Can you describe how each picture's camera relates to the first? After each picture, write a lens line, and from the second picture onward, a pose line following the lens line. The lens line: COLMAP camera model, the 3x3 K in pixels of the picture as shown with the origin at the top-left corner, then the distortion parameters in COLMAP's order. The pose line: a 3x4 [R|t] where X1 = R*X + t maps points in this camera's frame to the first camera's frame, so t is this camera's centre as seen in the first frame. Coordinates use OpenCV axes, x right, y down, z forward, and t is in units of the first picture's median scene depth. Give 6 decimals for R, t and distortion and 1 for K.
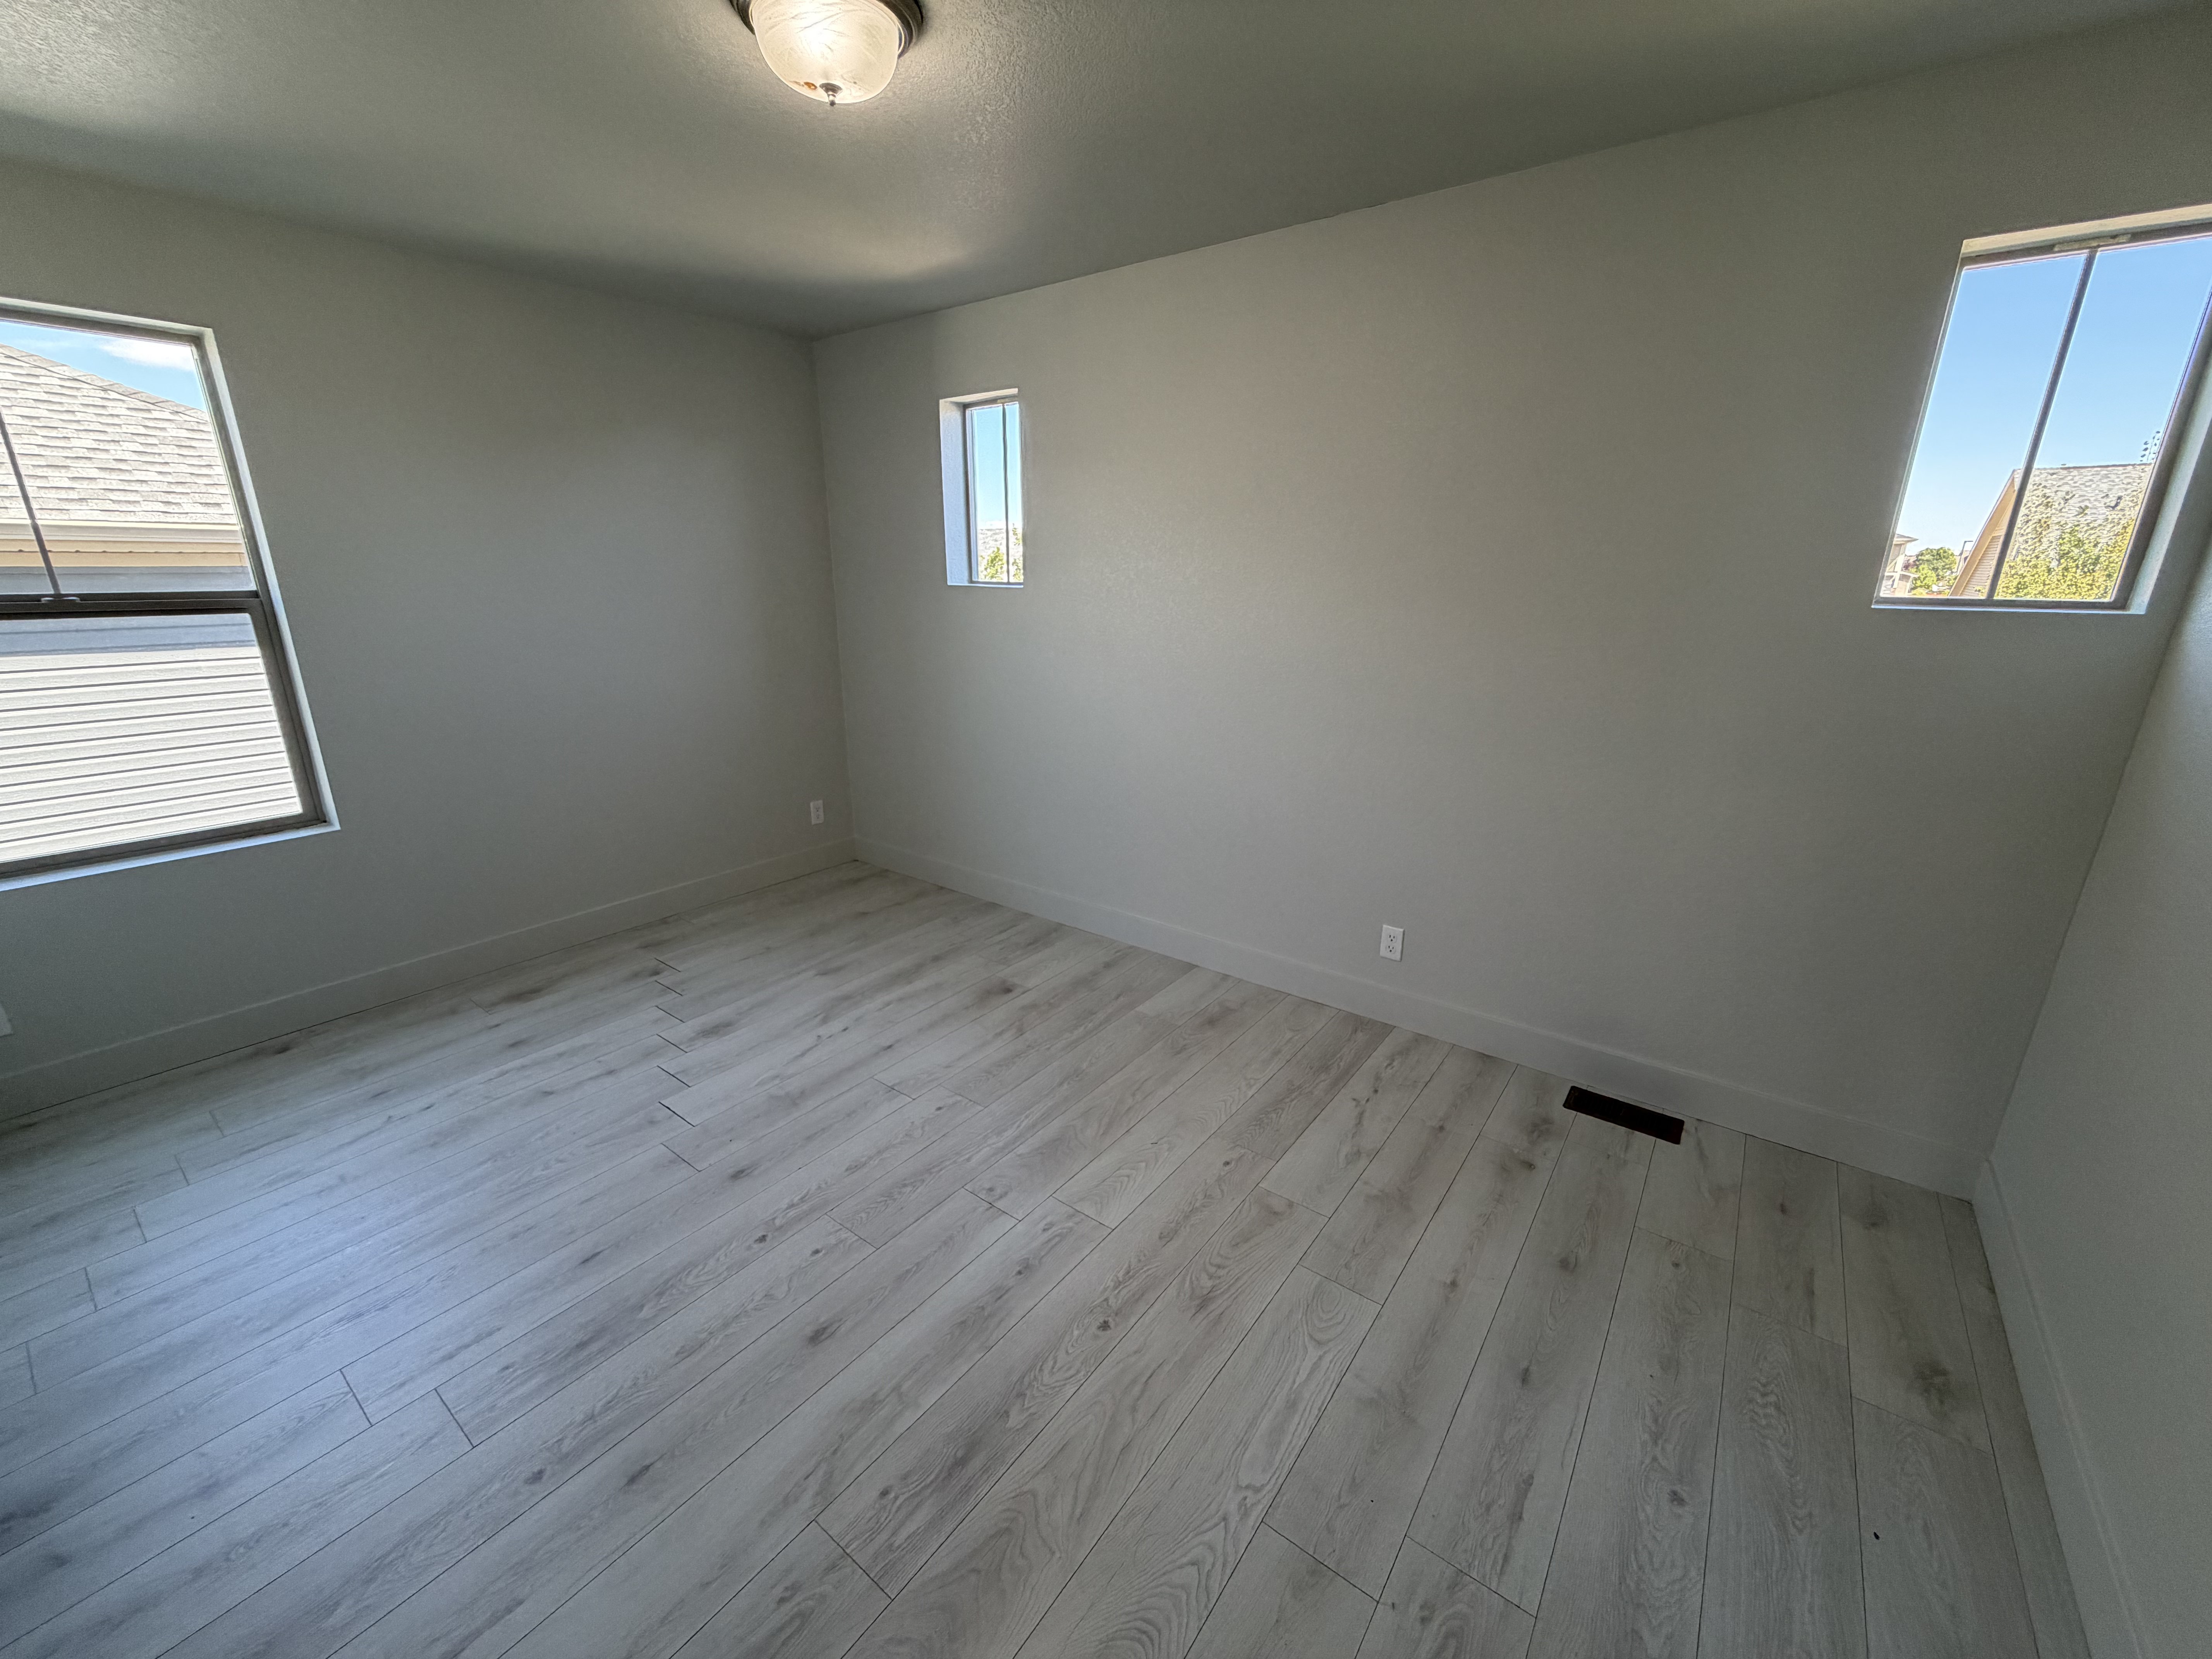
lens RADIAL K [[885.8, 0, 1104.0], [0, 885.8, 833.8], [0, 0, 1]] dist [0.002421, 0.000216]
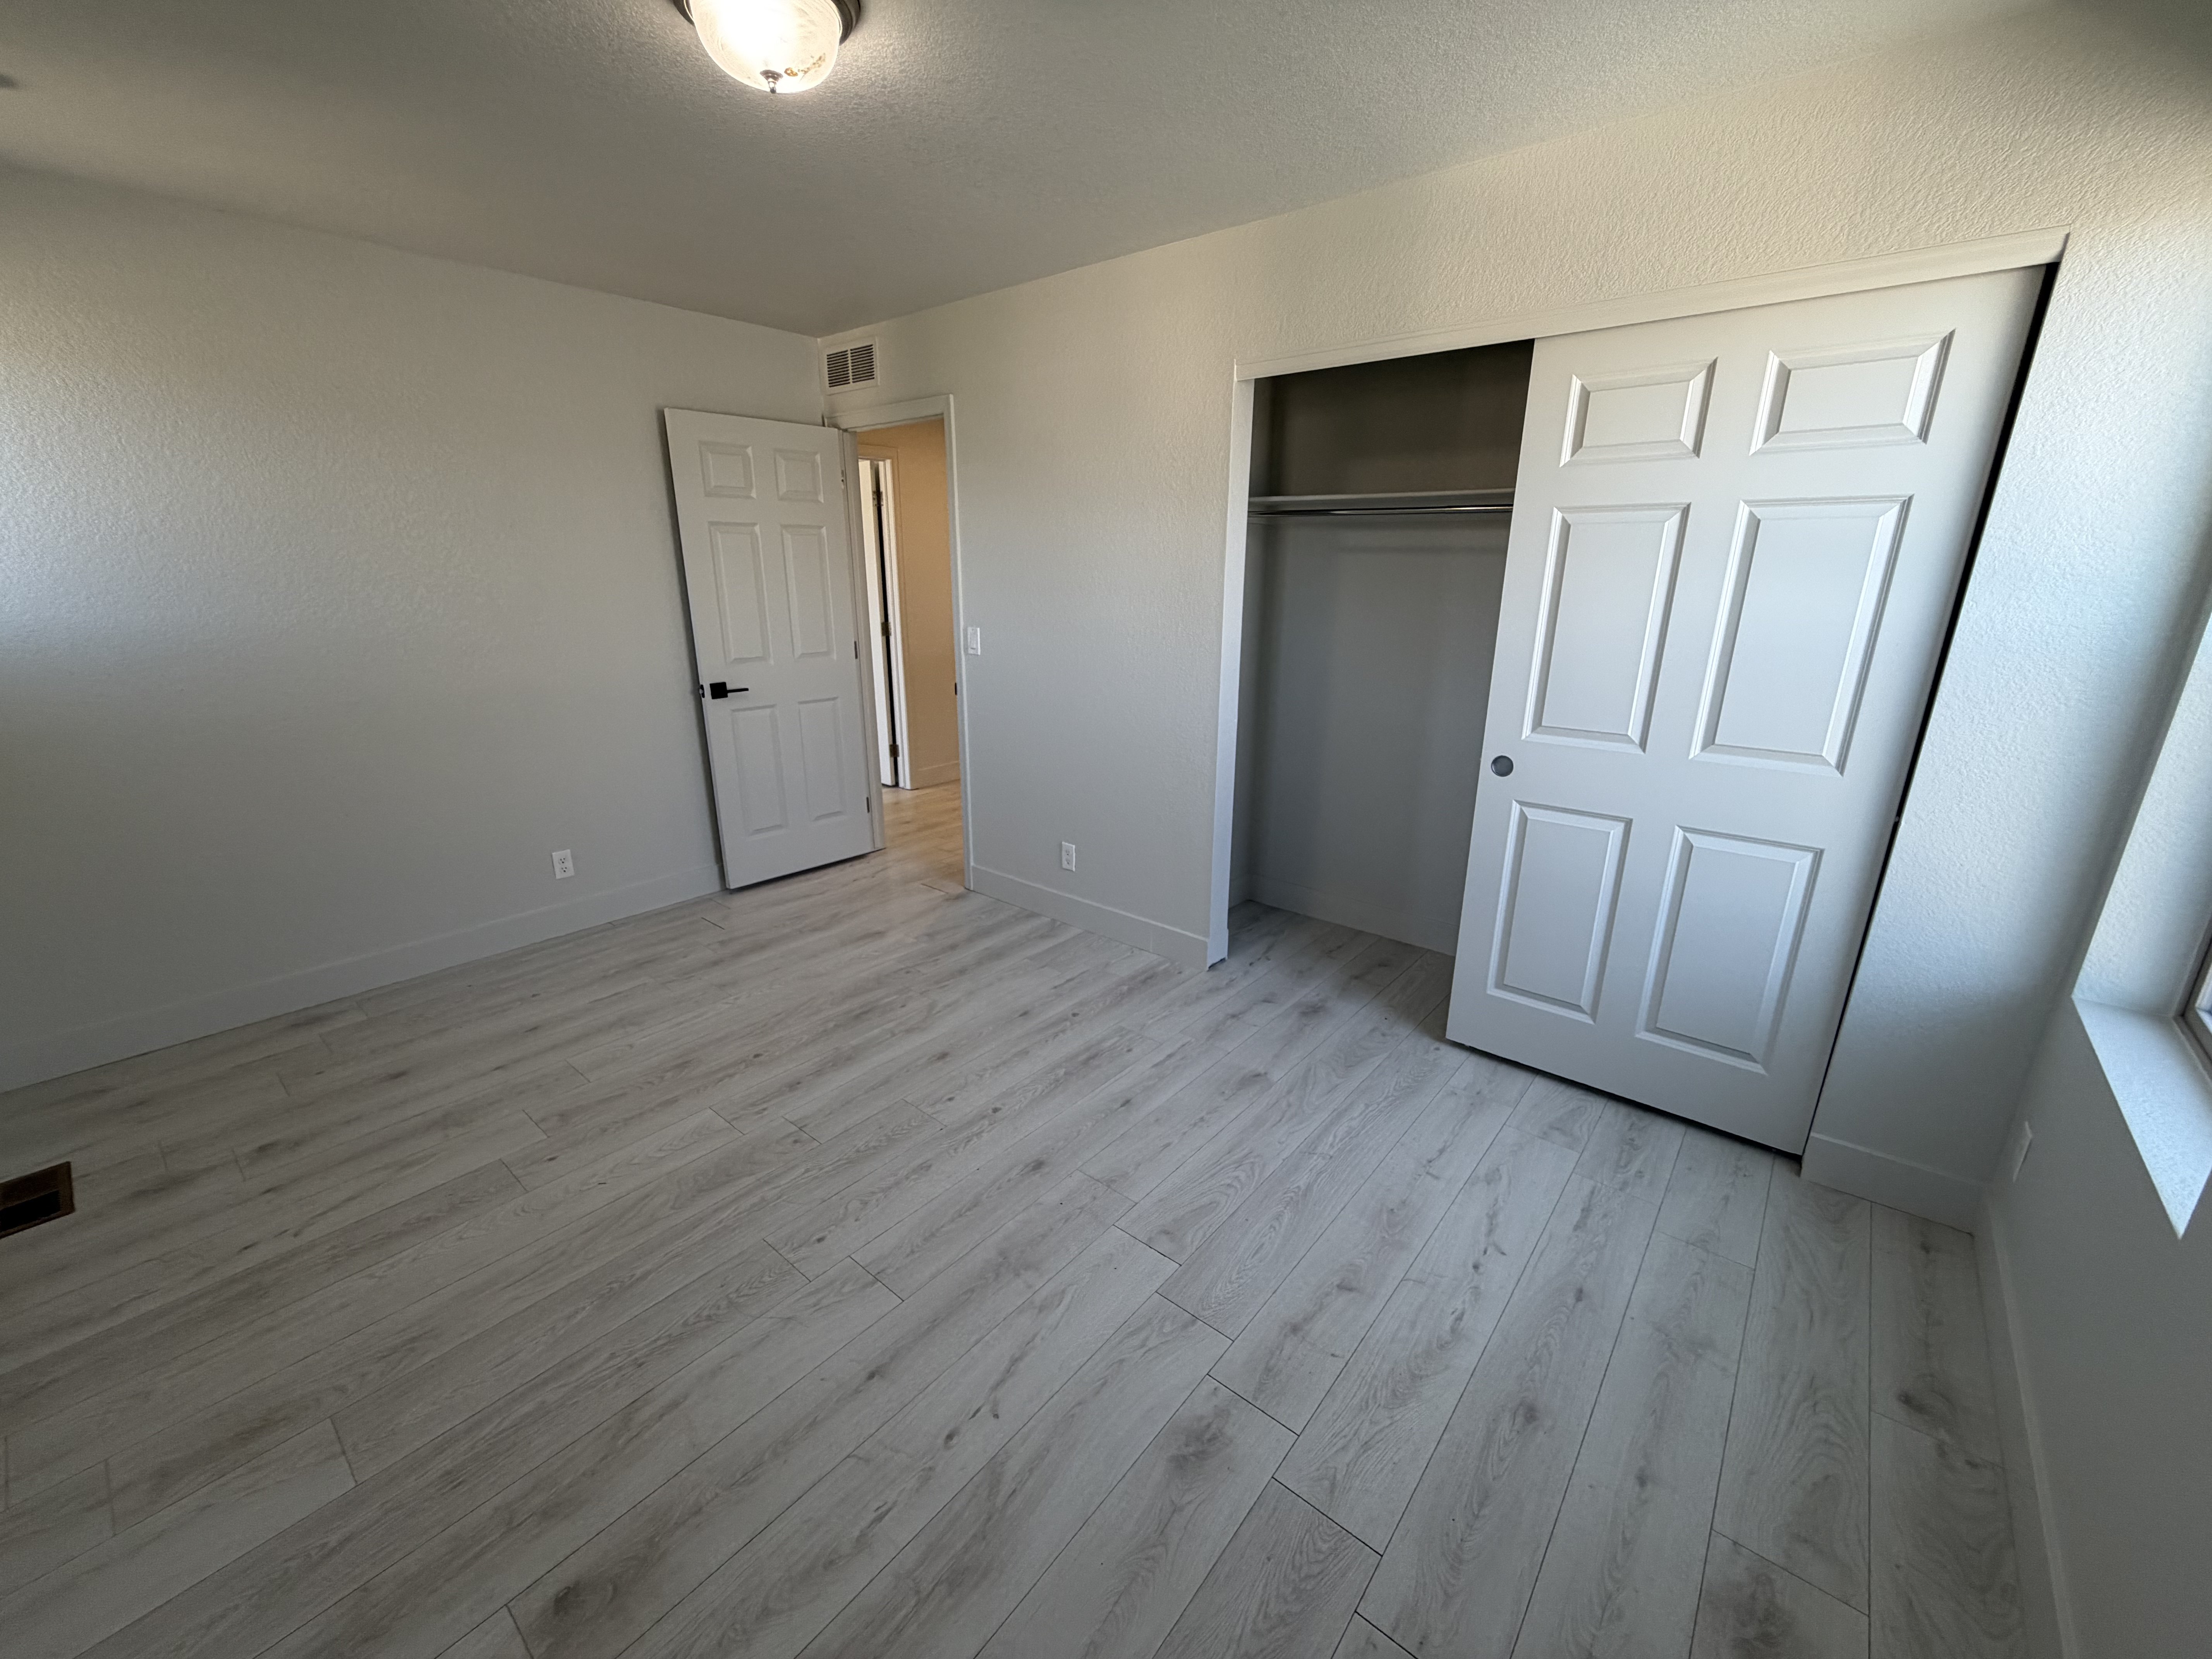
lens RADIAL K [[885.8, 0, 1103.5], [0, 885.8, 831.6], [0, 0, 1]] dist [0.002421, 0.000216]
pose [[-0.998793, -0.018710, 0.045414, -0.474500], [0.009624, 0.832132, 0.554495, -0.438252], [-0.048165, 0.554263, -0.830947, 1.463687]]
